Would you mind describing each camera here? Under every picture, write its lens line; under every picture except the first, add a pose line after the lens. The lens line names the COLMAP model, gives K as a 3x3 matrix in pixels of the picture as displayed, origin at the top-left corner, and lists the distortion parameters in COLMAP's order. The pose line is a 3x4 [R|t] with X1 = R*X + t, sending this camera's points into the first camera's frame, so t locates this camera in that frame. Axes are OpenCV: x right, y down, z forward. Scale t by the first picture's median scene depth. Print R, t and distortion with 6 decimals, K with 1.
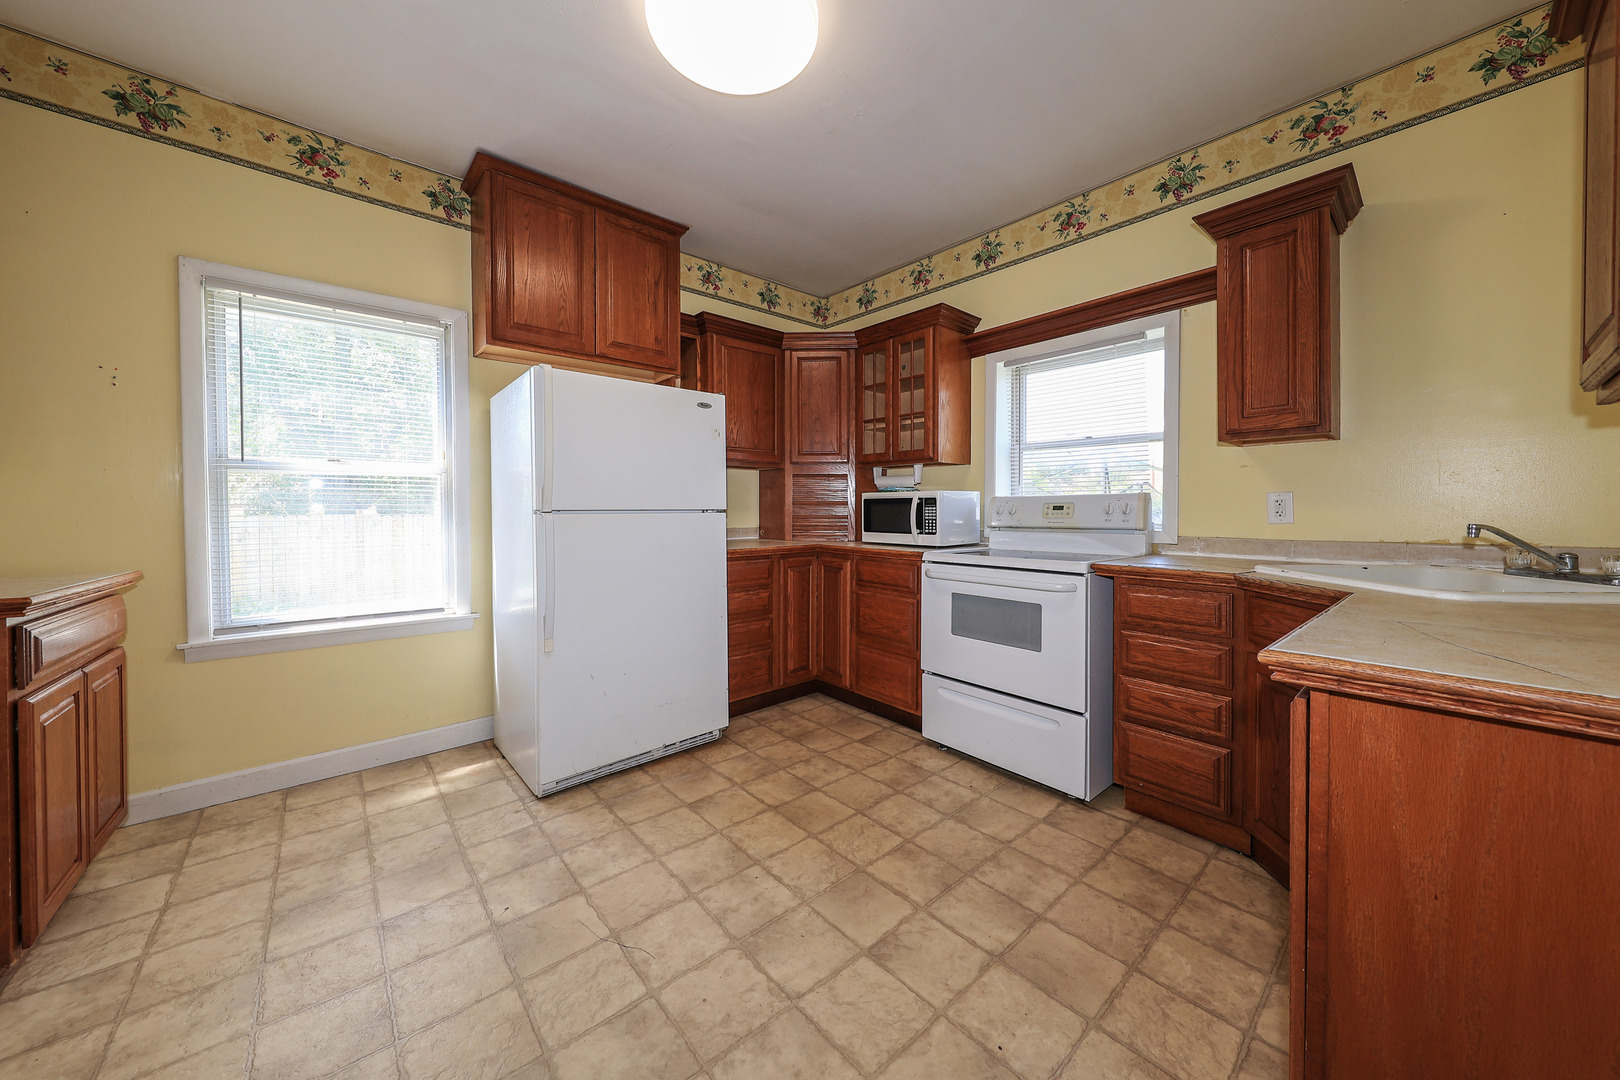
lens RADIAL K [[555.0, 0, 812.0], [0, 555.0, 516.5], [0, 0, 1]] dist [-0.000615, -0.000168]
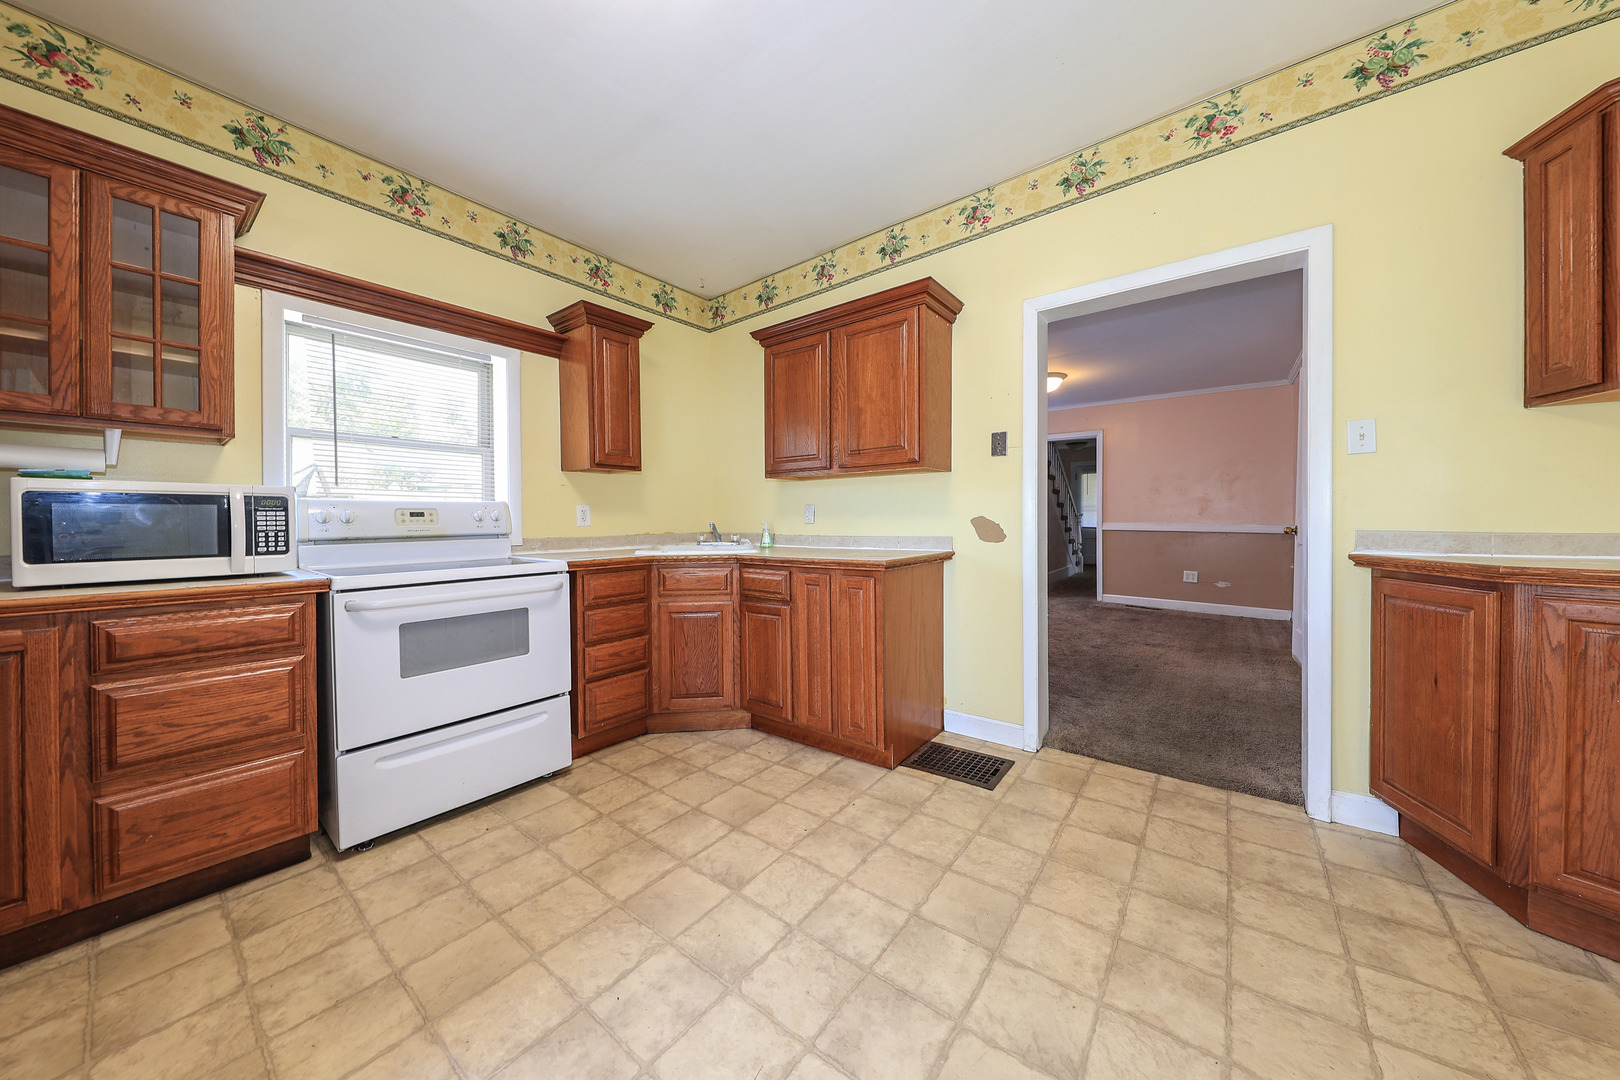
lens RADIAL K [[539.5, 0, 808.1], [0, 539.5, 524.3], [0, 0, 1]] dist [-0.000913, -0.000170]
pose [[-0.192356, -0.009140, 0.981283, -0.544458], [0.016846, 0.999779, 0.012614, 0.000223], [-0.981181, 0.018957, -0.192159, 0.551791]]
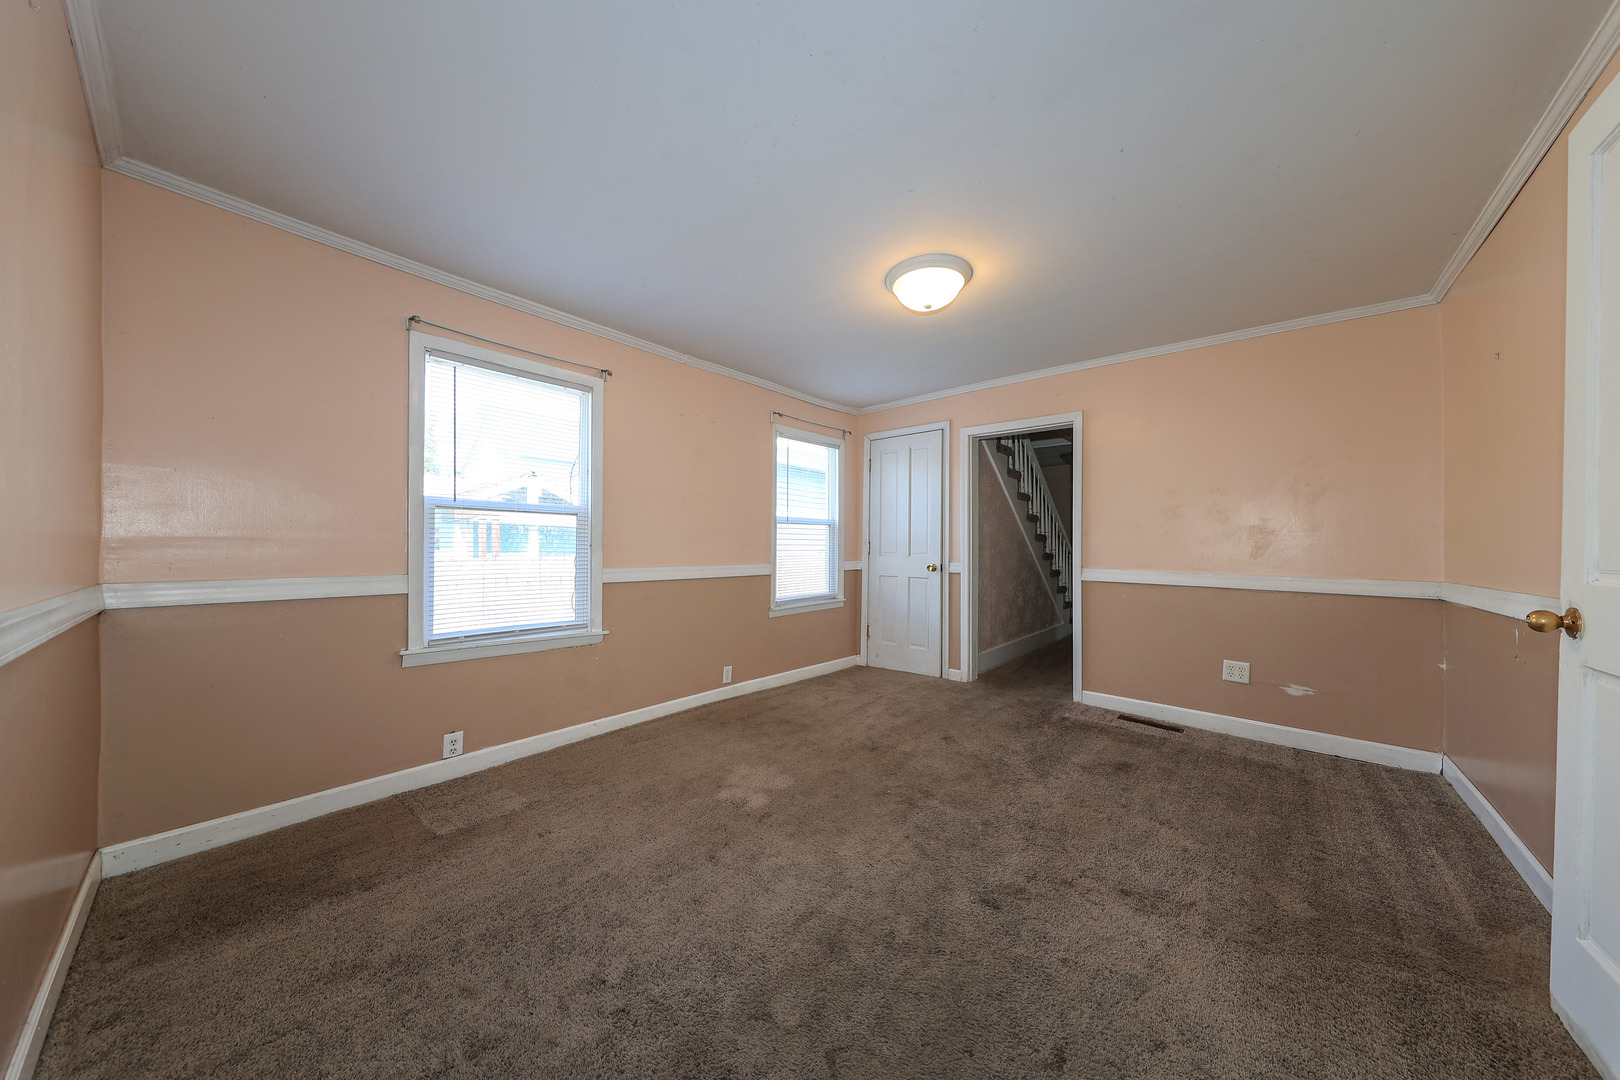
lens RADIAL K [[529.4, 0, 823.5], [0, 529.4, 543.9], [0, 0, 1]] dist [0.009578, -0.005945]
pose [[-0.148031, 0.011111, 0.988920, 0.220971], [0.005780, 0.999930, -0.010370, -0.007572], [-0.988966, 0.004180, -0.148085, -0.254016]]
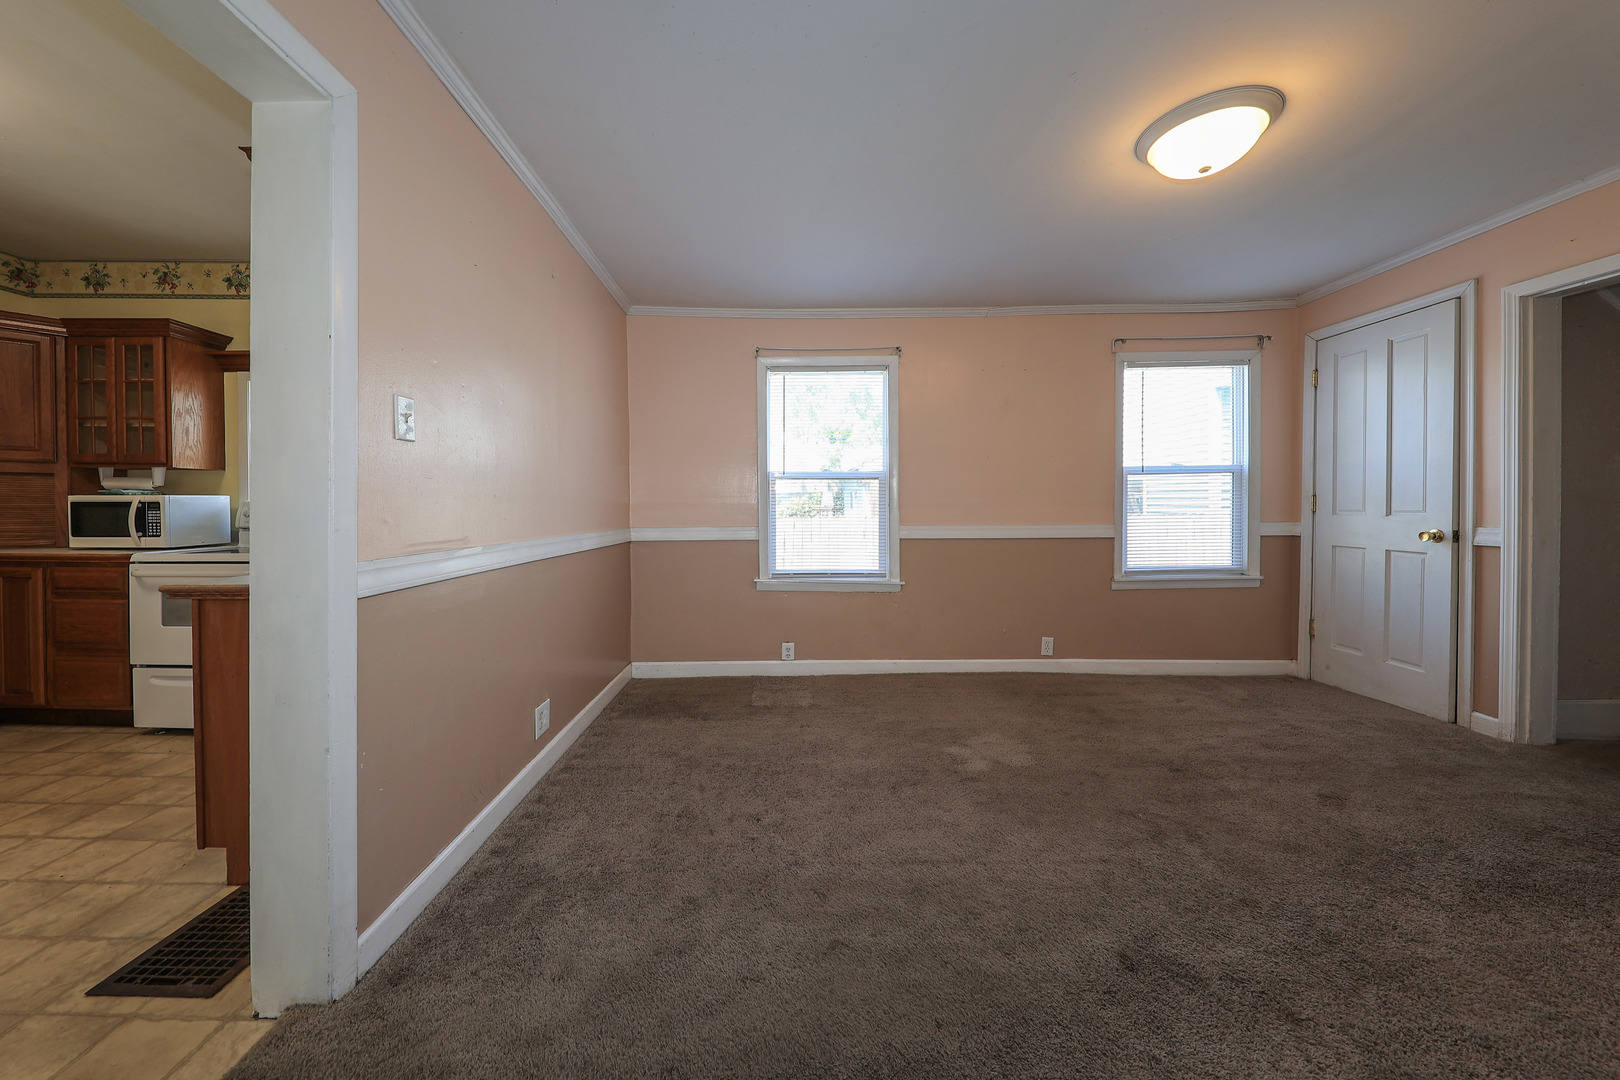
lens RADIAL K [[560.7, 0, 774.8], [0, 560.7, 514.9], [0, 0, 1]] dist [0.000363, -0.003316]
pose [[0.666423, -0.011265, 0.745489, 0.222447], [0.009244, 0.999934, 0.006846, -0.005985], [-0.745517, 0.002329, 0.666483, -0.616543]]
